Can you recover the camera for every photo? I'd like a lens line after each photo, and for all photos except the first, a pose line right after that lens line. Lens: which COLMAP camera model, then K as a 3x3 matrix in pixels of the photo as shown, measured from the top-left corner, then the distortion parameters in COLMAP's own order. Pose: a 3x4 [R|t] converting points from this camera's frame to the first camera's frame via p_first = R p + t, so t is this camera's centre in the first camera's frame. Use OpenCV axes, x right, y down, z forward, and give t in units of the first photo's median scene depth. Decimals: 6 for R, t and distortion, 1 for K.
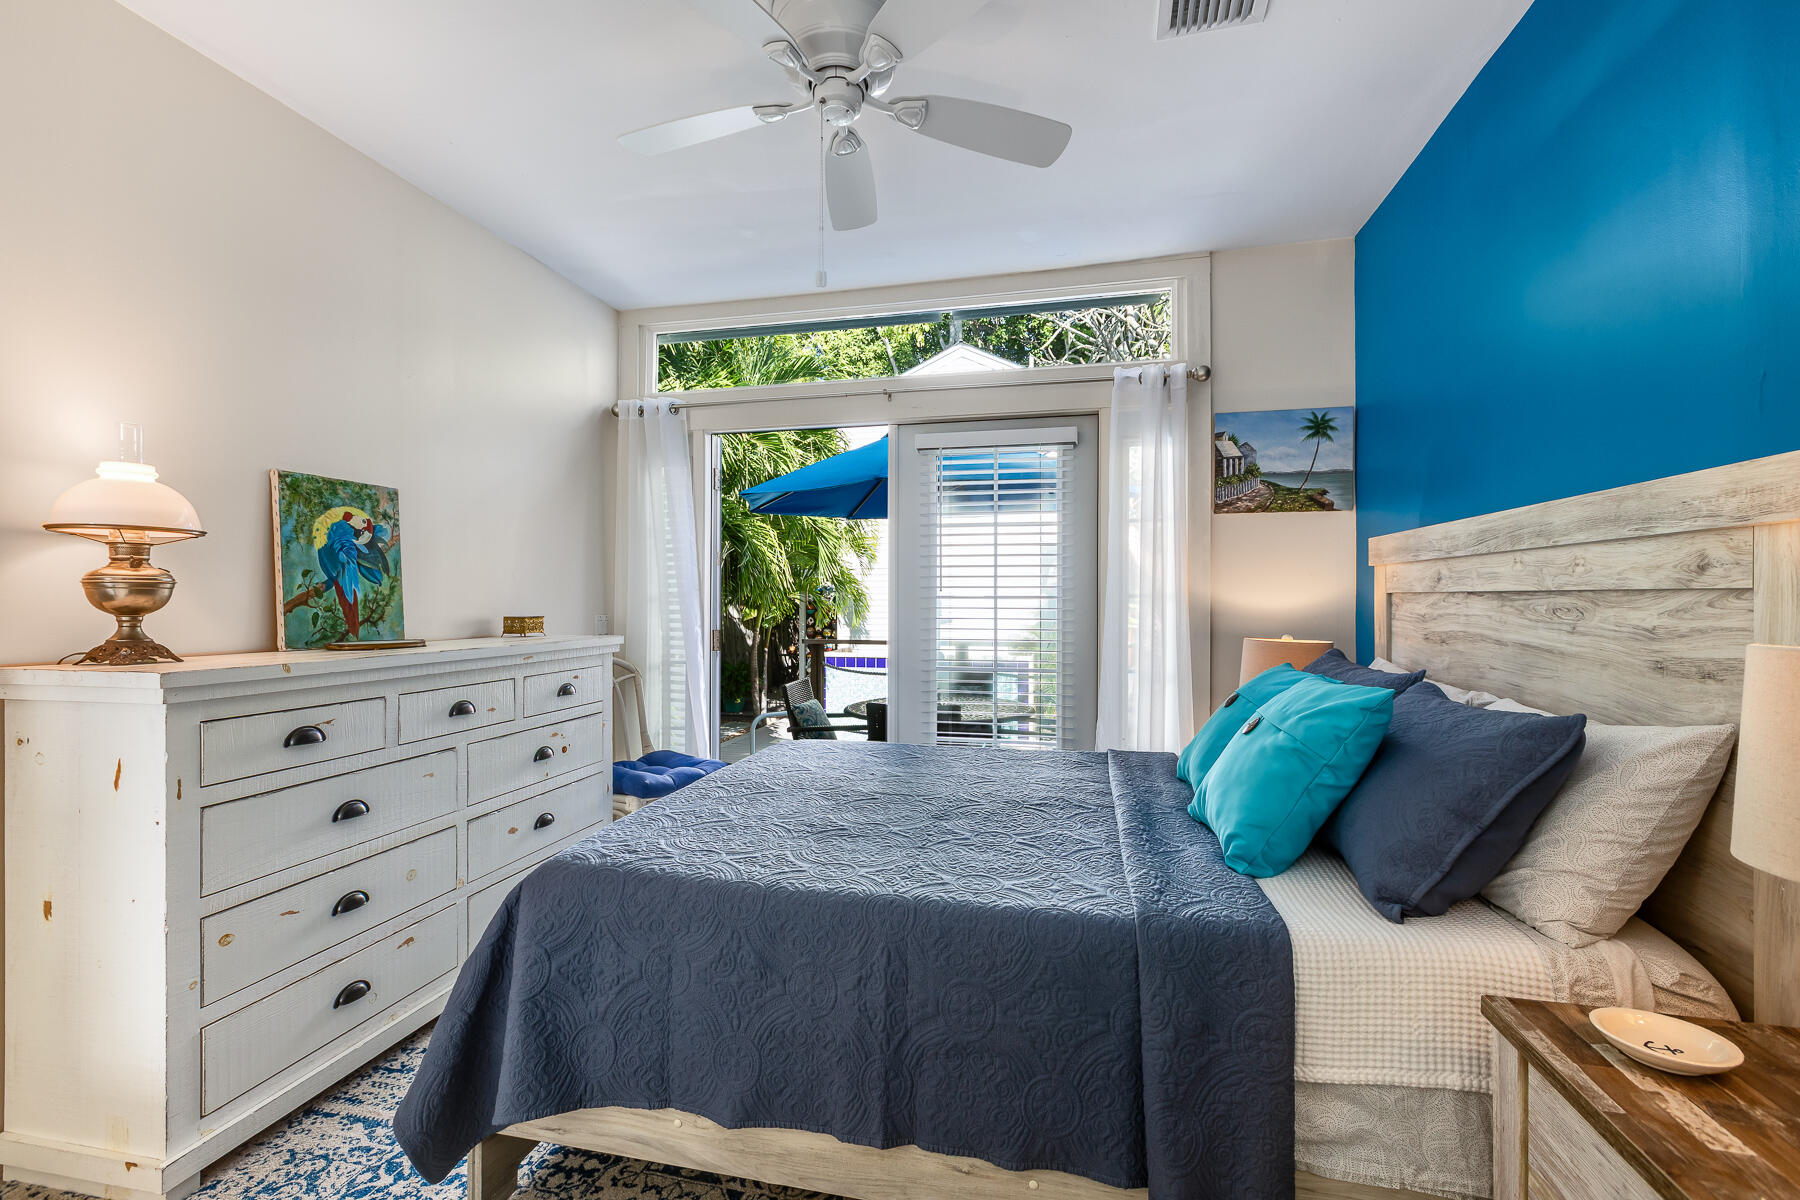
lens RADIAL K [[804.6, 0, 894.5], [0, 804.6, 589.3], [0, 0, 1]] dist [0.001358, 0.000001]
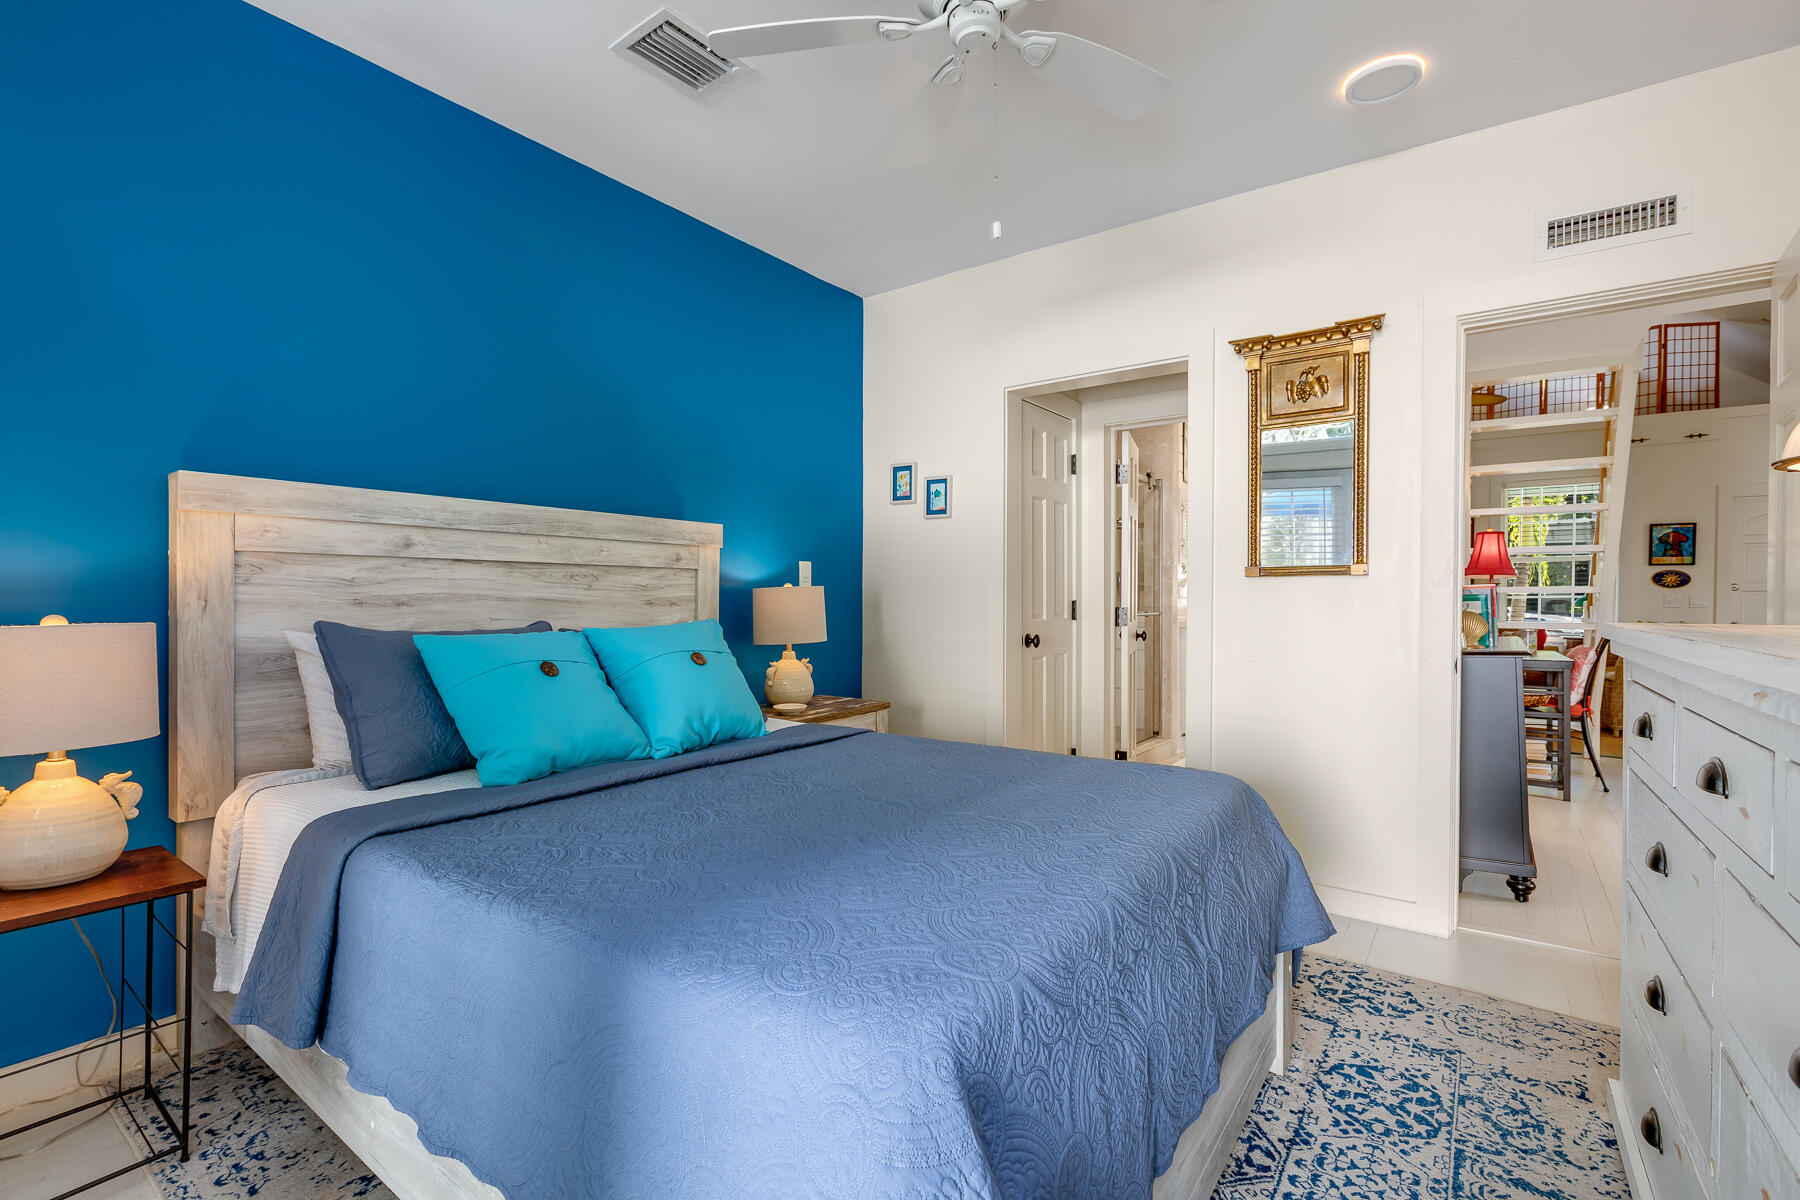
lens RADIAL K [[804.6, 0, 894.5], [0, 804.6, 589.3], [0, 0, 1]] dist [0.001358, 0.000001]
pose [[-0.921409, 0.000989, 0.388594, -0.431252], [-0.006996, 0.999792, -0.019134, 0.082495], [-0.388532, -0.020348, -0.921210, 2.329627]]
